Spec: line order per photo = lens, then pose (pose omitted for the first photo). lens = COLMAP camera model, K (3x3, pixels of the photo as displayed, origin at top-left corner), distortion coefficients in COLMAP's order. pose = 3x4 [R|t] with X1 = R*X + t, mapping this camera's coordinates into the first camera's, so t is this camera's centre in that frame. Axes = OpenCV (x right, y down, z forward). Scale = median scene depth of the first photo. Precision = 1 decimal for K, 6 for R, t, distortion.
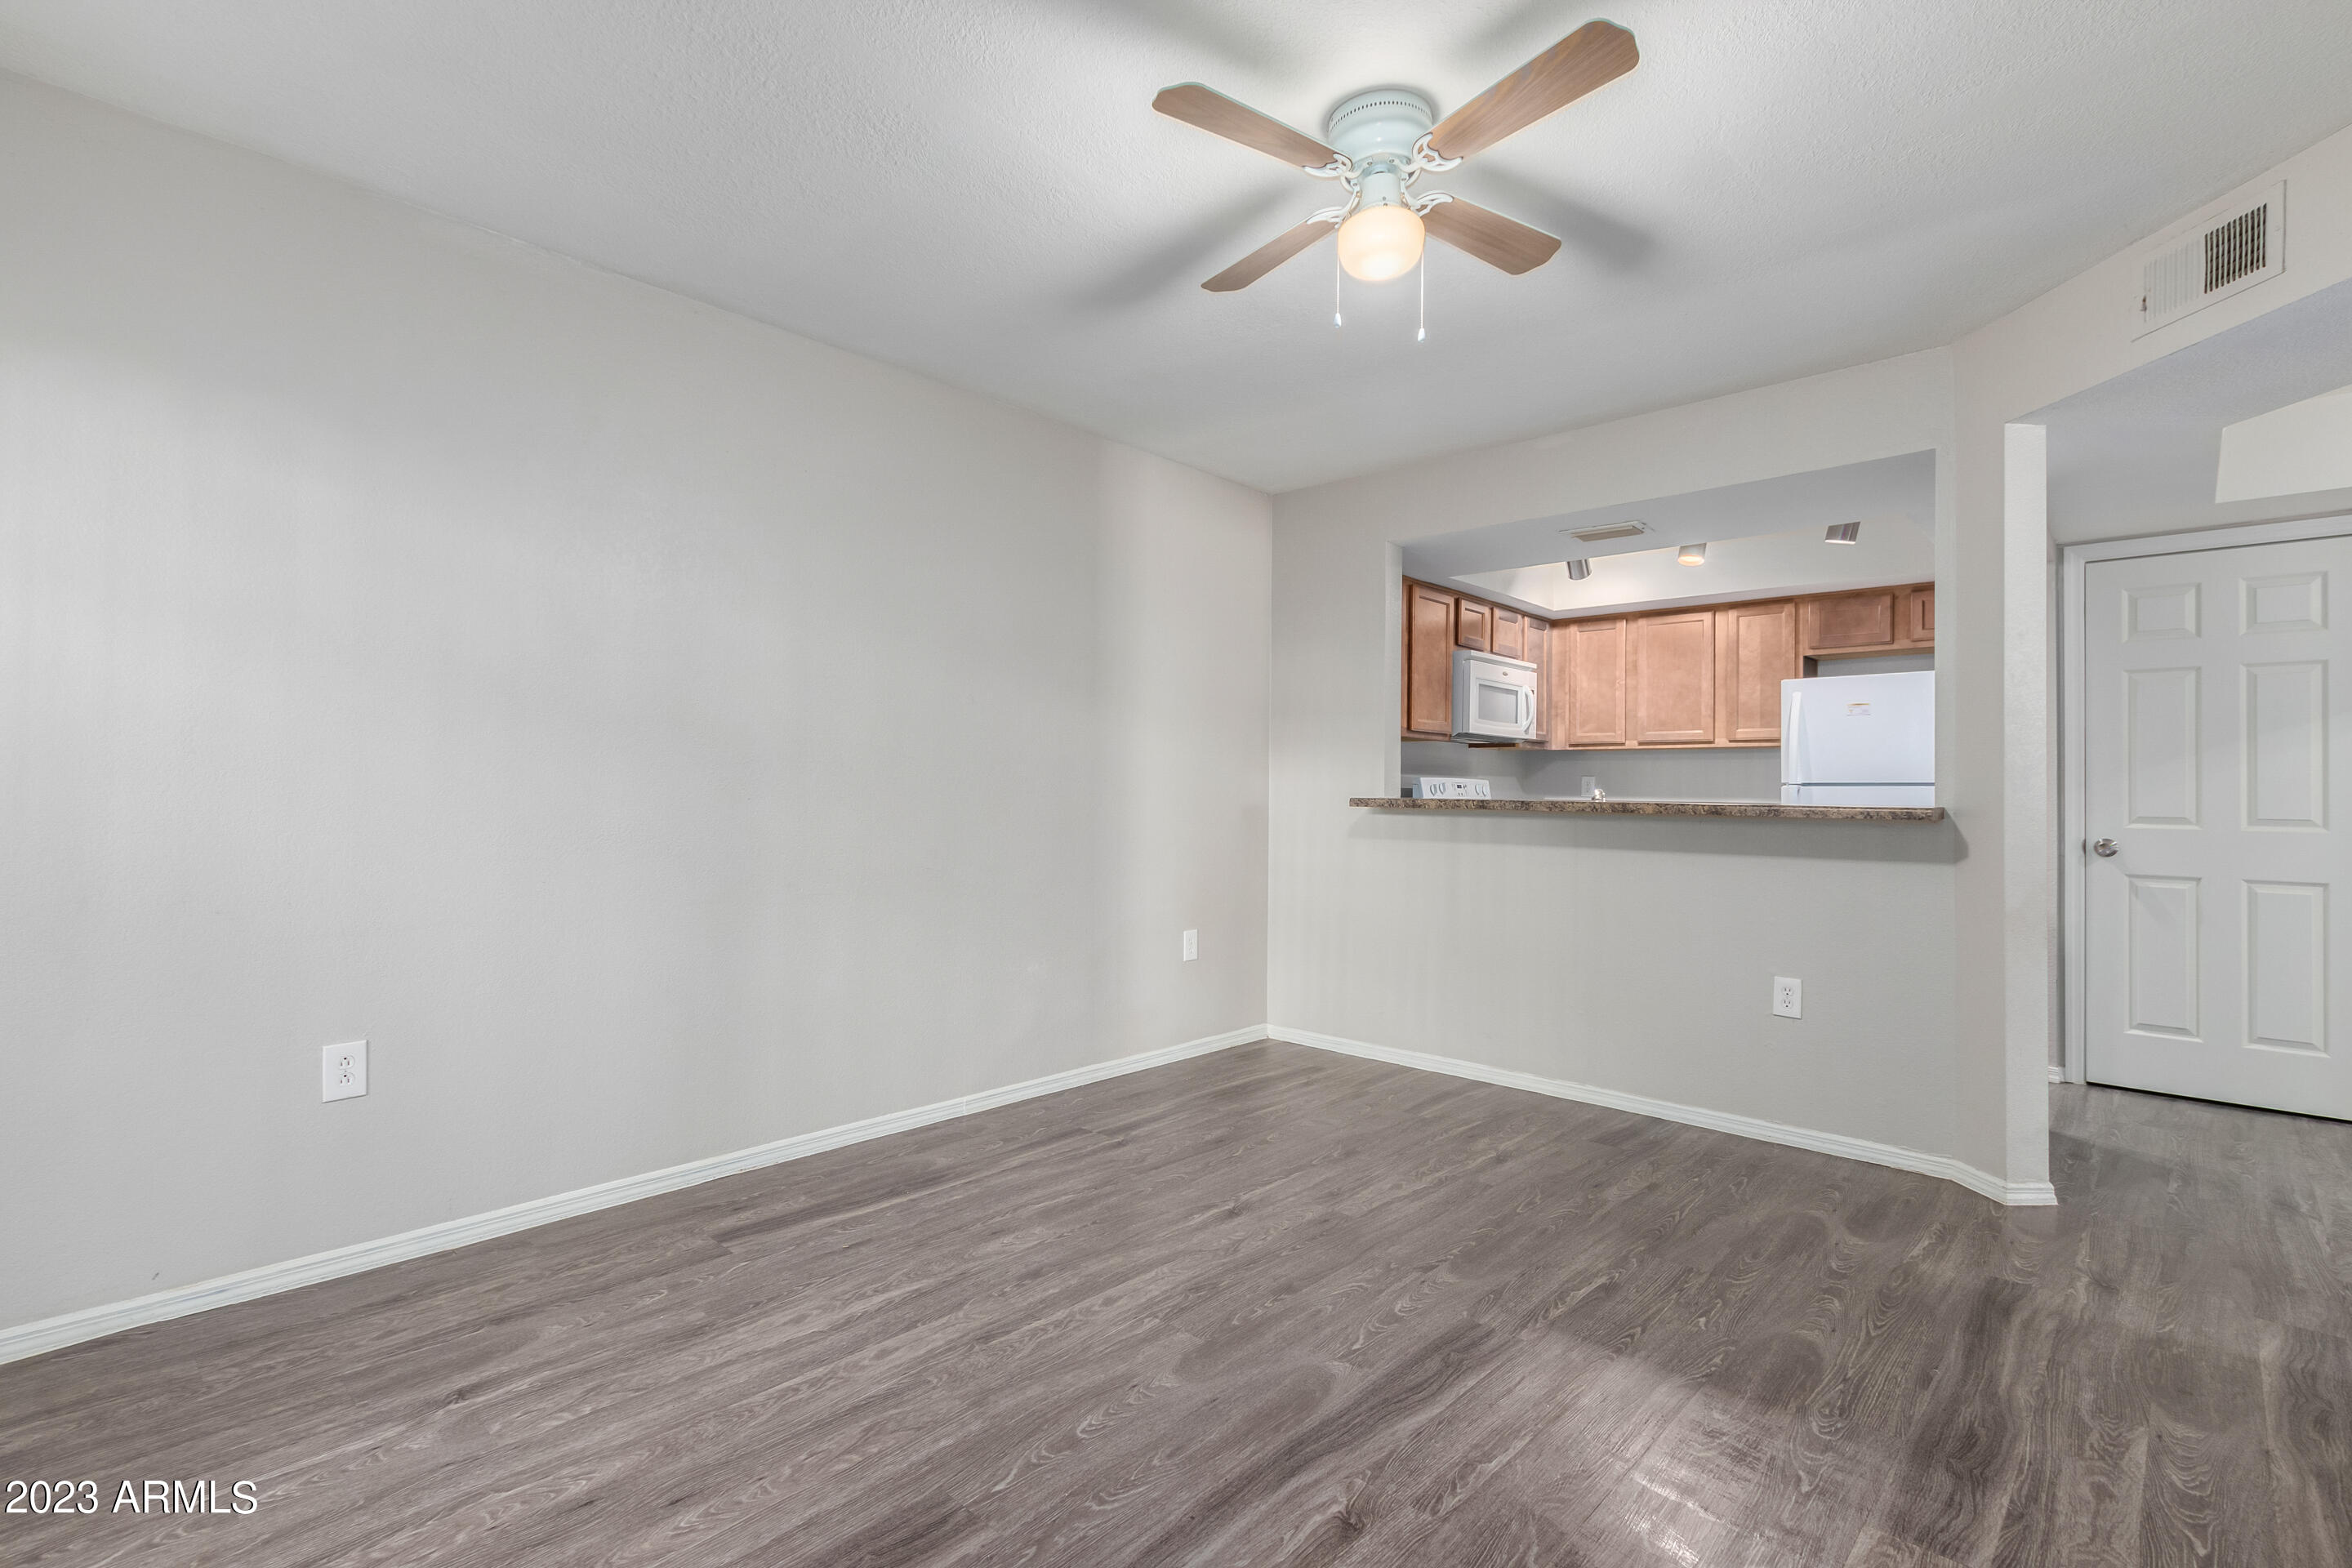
lens RADIAL K [[1085.7, 0, 1160.6], [0, 1085.7, 775.3], [0, 0, 1]] dist [0.003268, -0.000163]
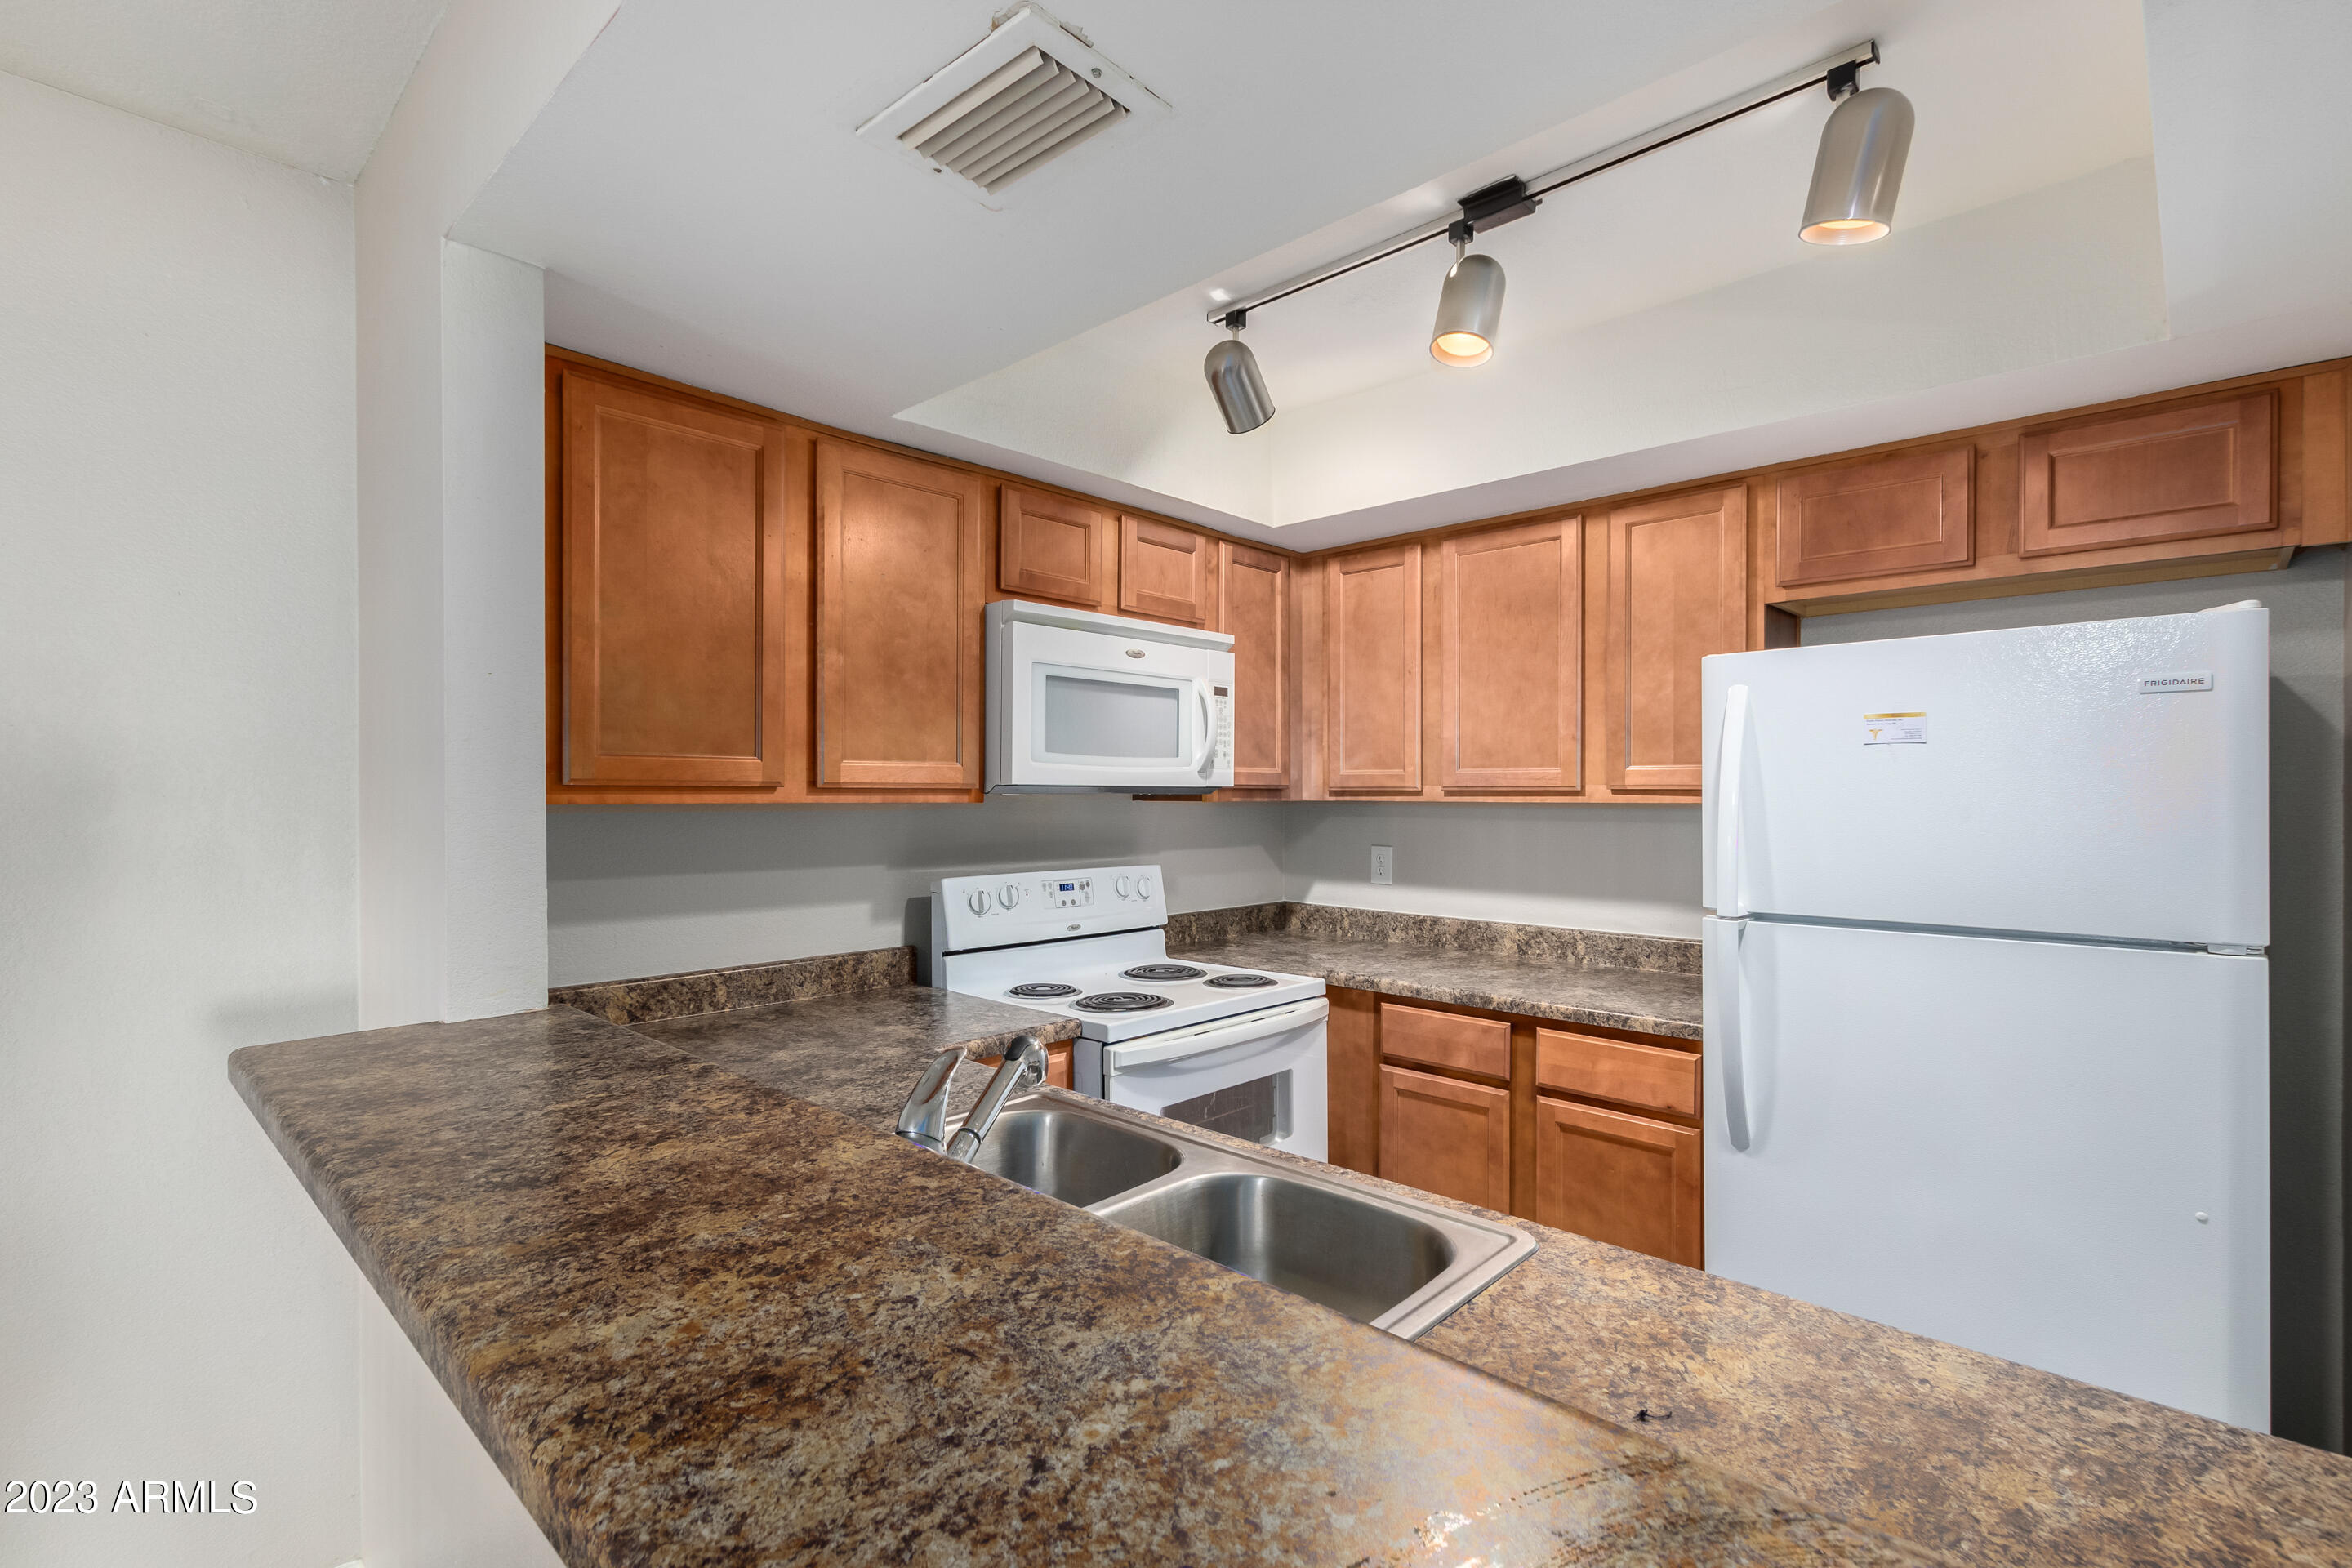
lens RADIAL K [[1067.3, 0, 1172.8], [0, 1067.3, 796.3], [0, 0, 1]] dist [0.003627, -0.000066]
pose [[0.999901, -0.012101, -0.007179, 0.616495], [0.012230, 0.999761, 0.018120, -0.073322], [0.006958, -0.018206, 0.999810, 0.981856]]
